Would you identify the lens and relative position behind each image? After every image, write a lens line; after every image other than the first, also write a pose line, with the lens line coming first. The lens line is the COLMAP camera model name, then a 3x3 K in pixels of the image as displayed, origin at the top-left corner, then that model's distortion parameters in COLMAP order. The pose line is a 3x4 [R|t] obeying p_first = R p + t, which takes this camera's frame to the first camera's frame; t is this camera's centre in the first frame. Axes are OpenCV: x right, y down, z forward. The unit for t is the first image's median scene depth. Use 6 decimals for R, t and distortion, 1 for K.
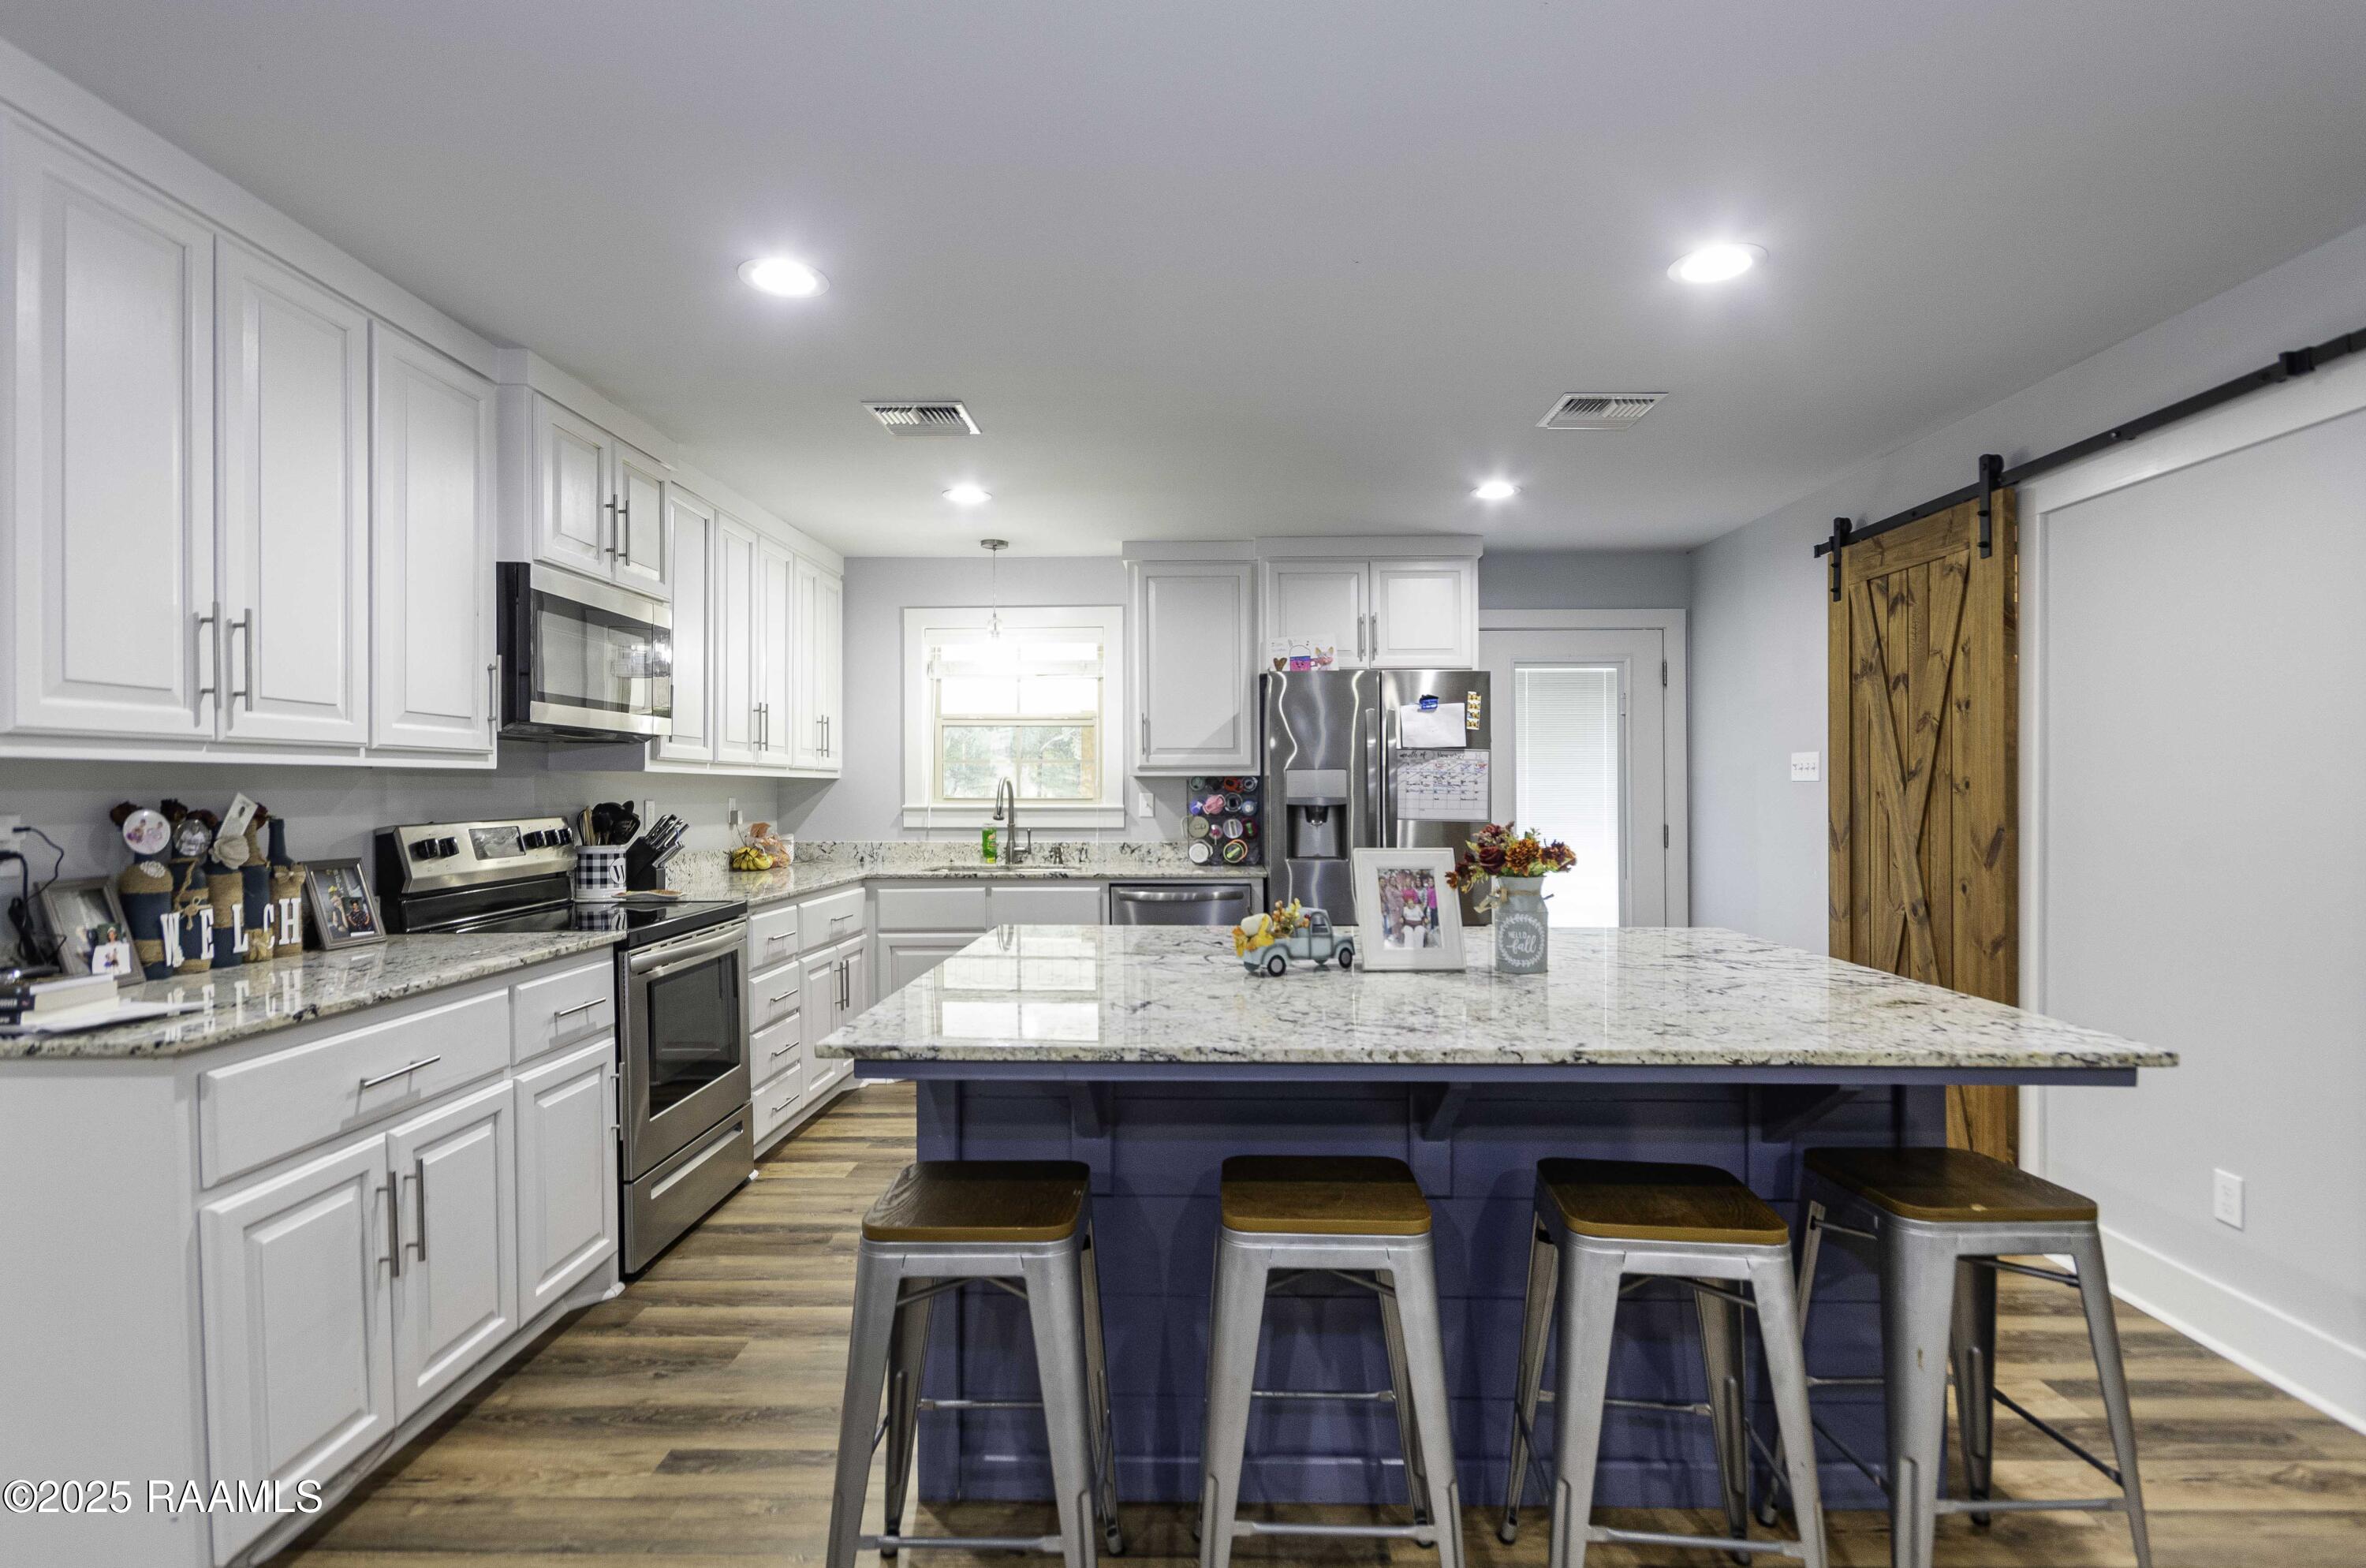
lens RADIAL K [[1095.0, 0, 1194.4], [0, 1095.0, 807.0], [0, 0, 1]] dist [-0.000583, -0.002087]
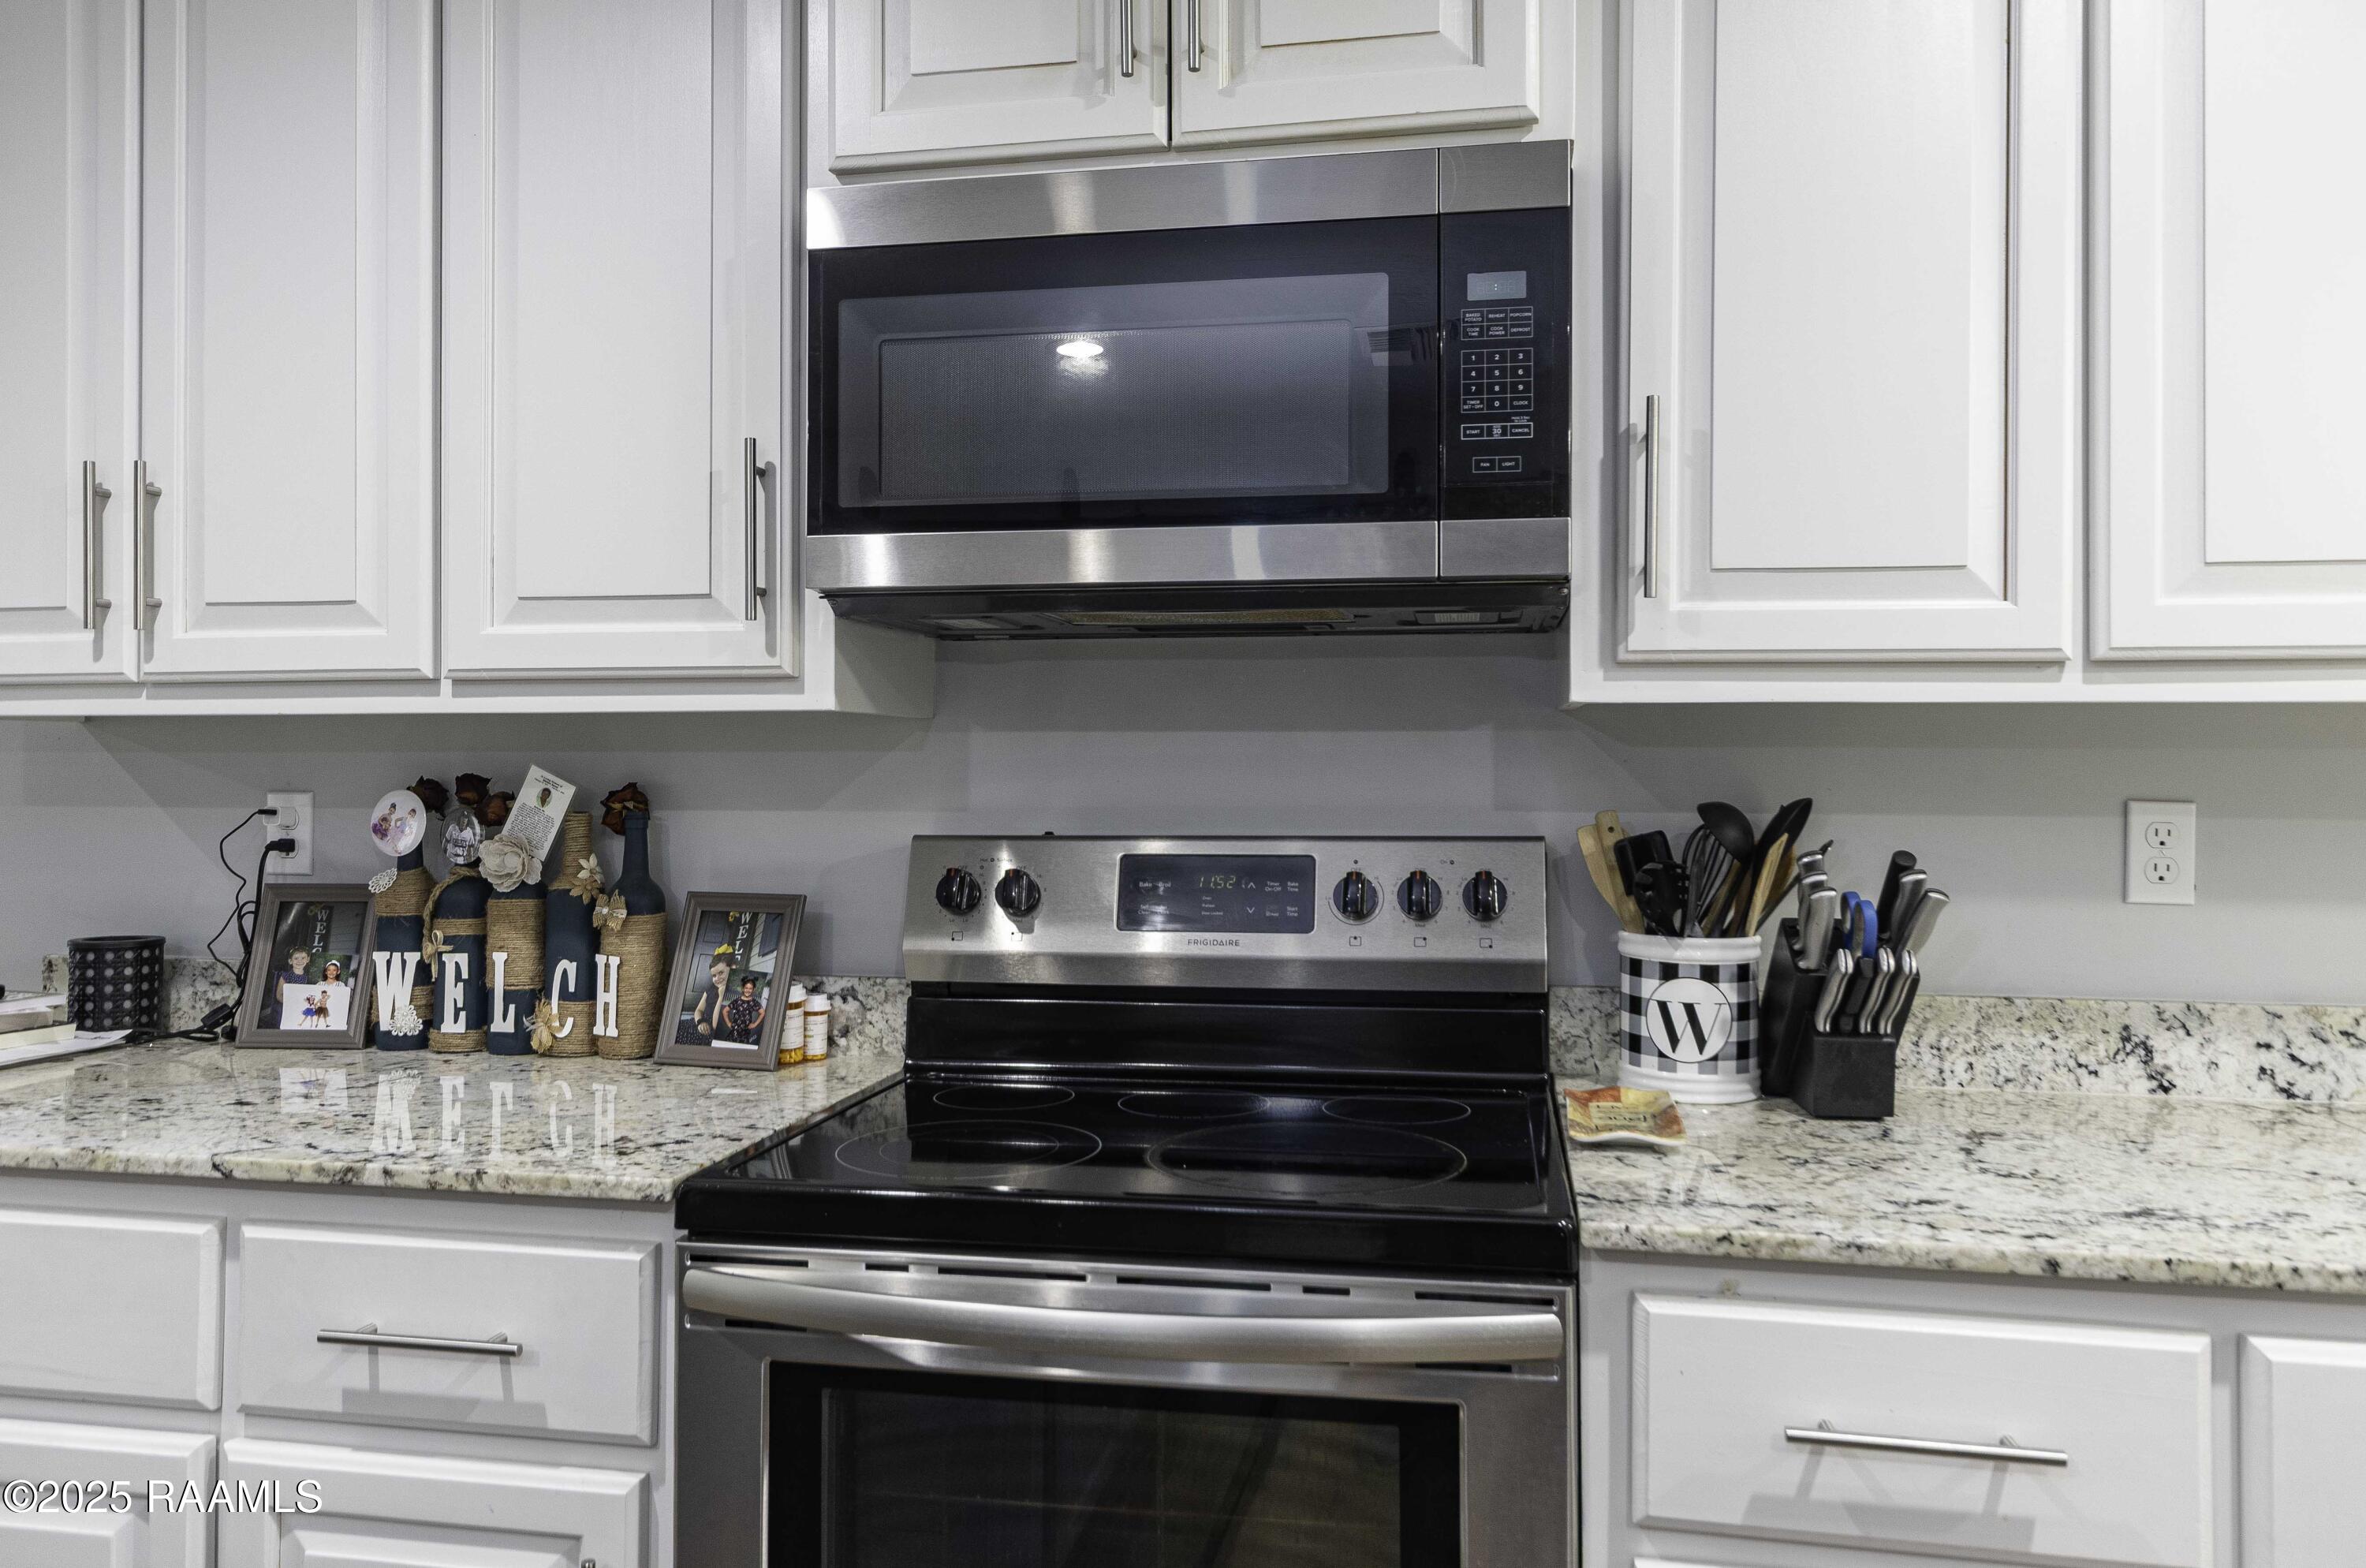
lens RADIAL K [[1616.9, 0, 1168.9], [0, 1616.9, 755.6], [0, 0, 1]] dist [0.009969, -0.003046]
pose [[-0.165365, -0.004527, -0.986222, -0.039206], [-0.018189, 0.999833, -0.001539, -0.014038], [0.986065, 0.017684, -0.165420, 0.909373]]
